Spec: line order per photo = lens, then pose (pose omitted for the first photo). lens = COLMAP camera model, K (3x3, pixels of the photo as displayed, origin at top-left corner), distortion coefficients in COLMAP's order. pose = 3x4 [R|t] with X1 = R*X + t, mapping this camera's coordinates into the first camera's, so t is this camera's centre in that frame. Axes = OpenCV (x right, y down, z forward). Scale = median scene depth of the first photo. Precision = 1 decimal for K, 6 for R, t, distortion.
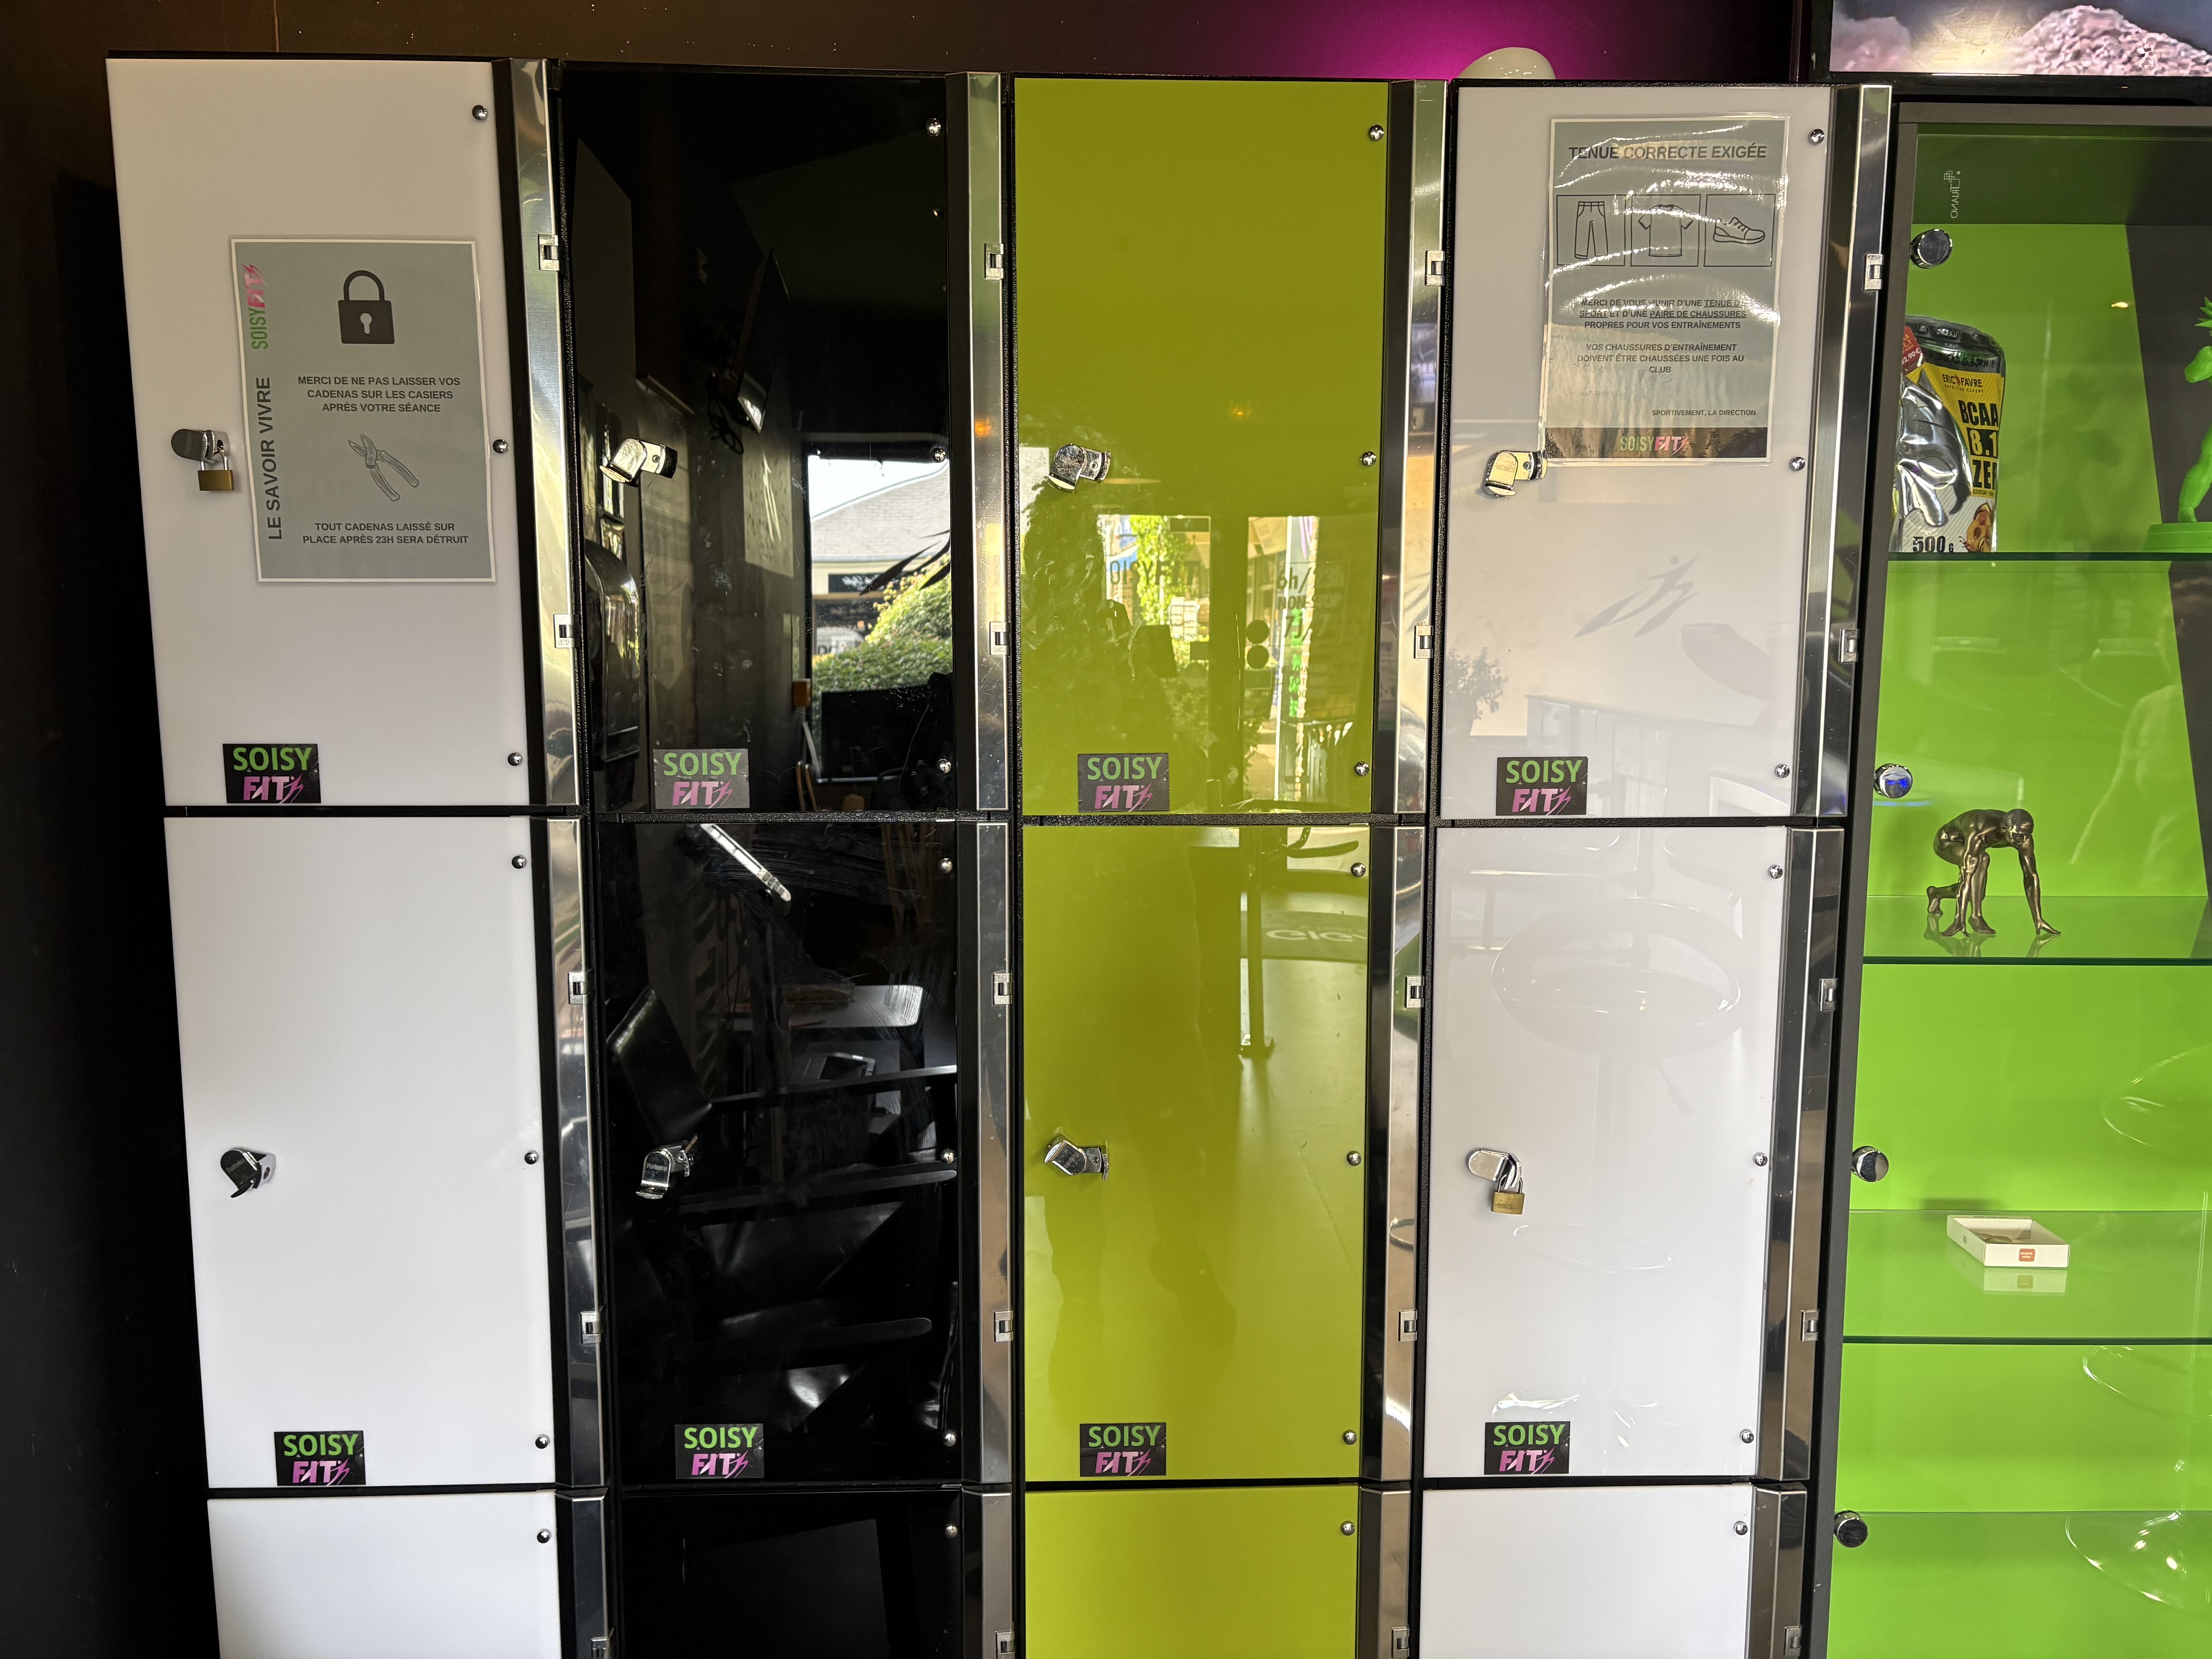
lens RADIAL K [[1663.3, 0, 1109.3], [0, 1663.3, 835.3], [0, 0, 1]] dist [0.053387, -0.063776]
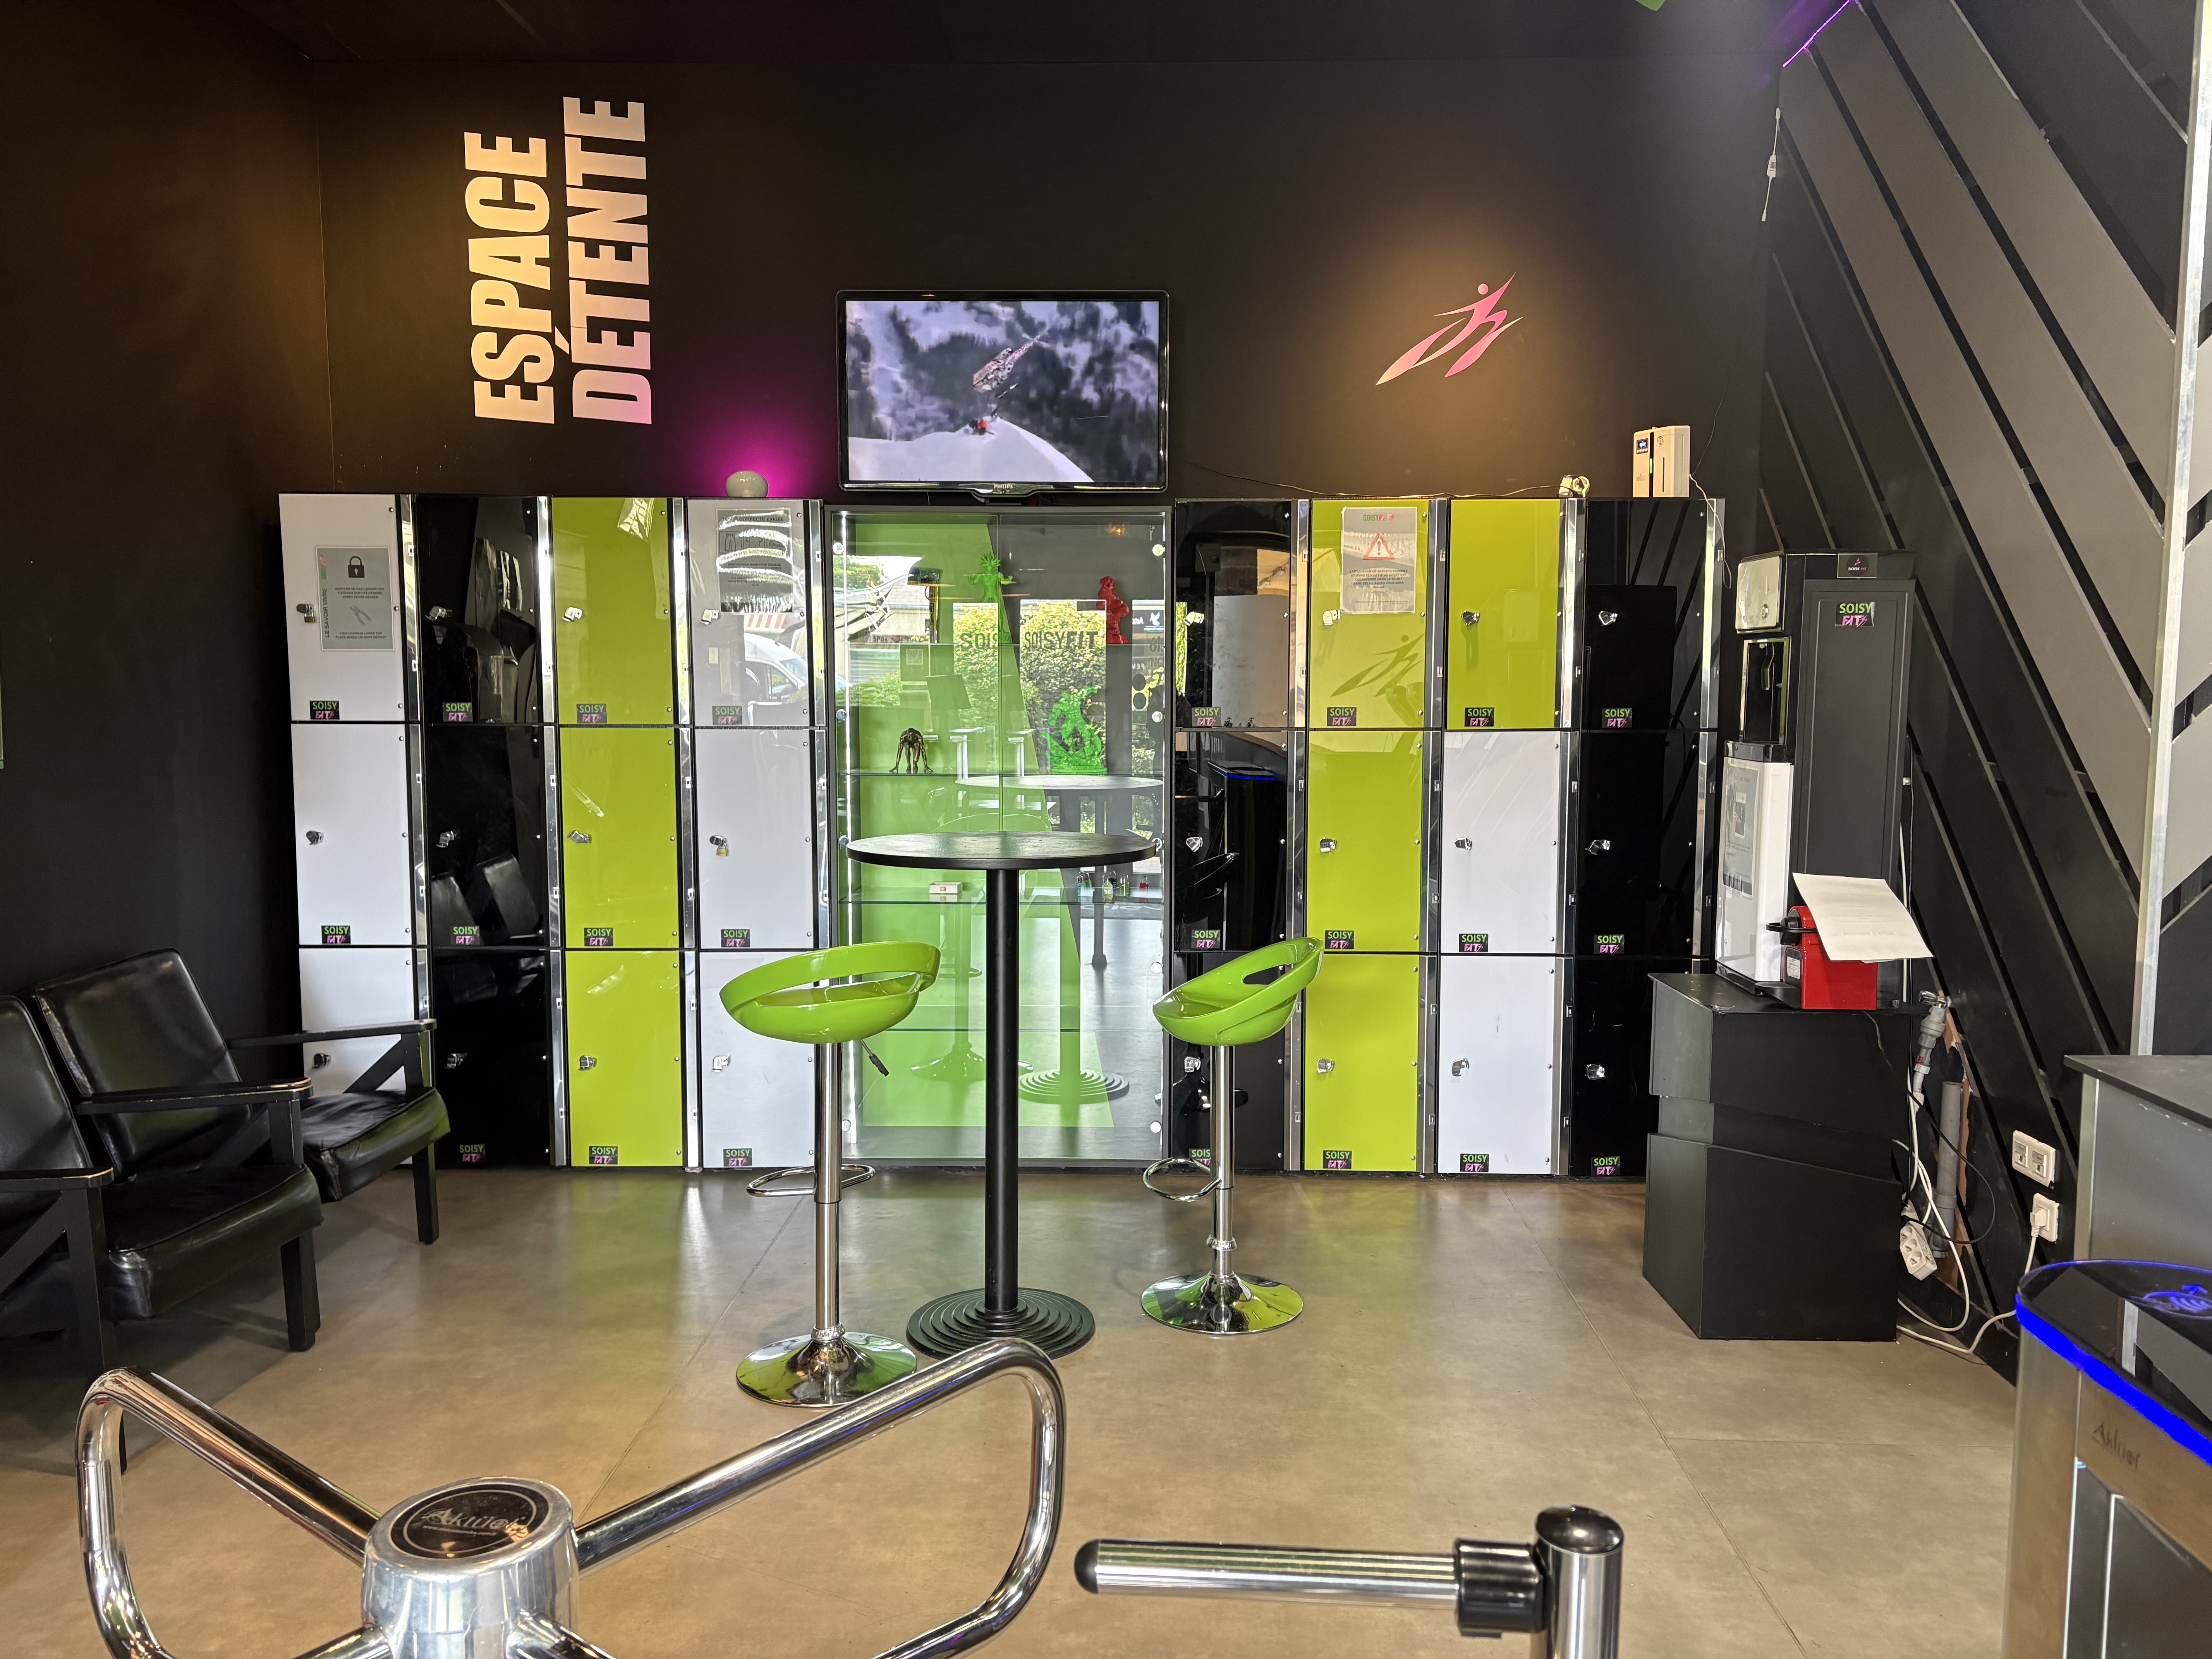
lens RADIAL K [[1663.3, 0, 1105.5], [0, 1663.3, 829.4], [0, 0, 1]] dist [0.053387, -0.063776]
pose [[0.999232, 0.003115, -0.039057, 1.108368], [-0.004650, 0.999217, -0.039280, 0.307599], [0.038904, 0.039432, 0.998465, -2.115200]]
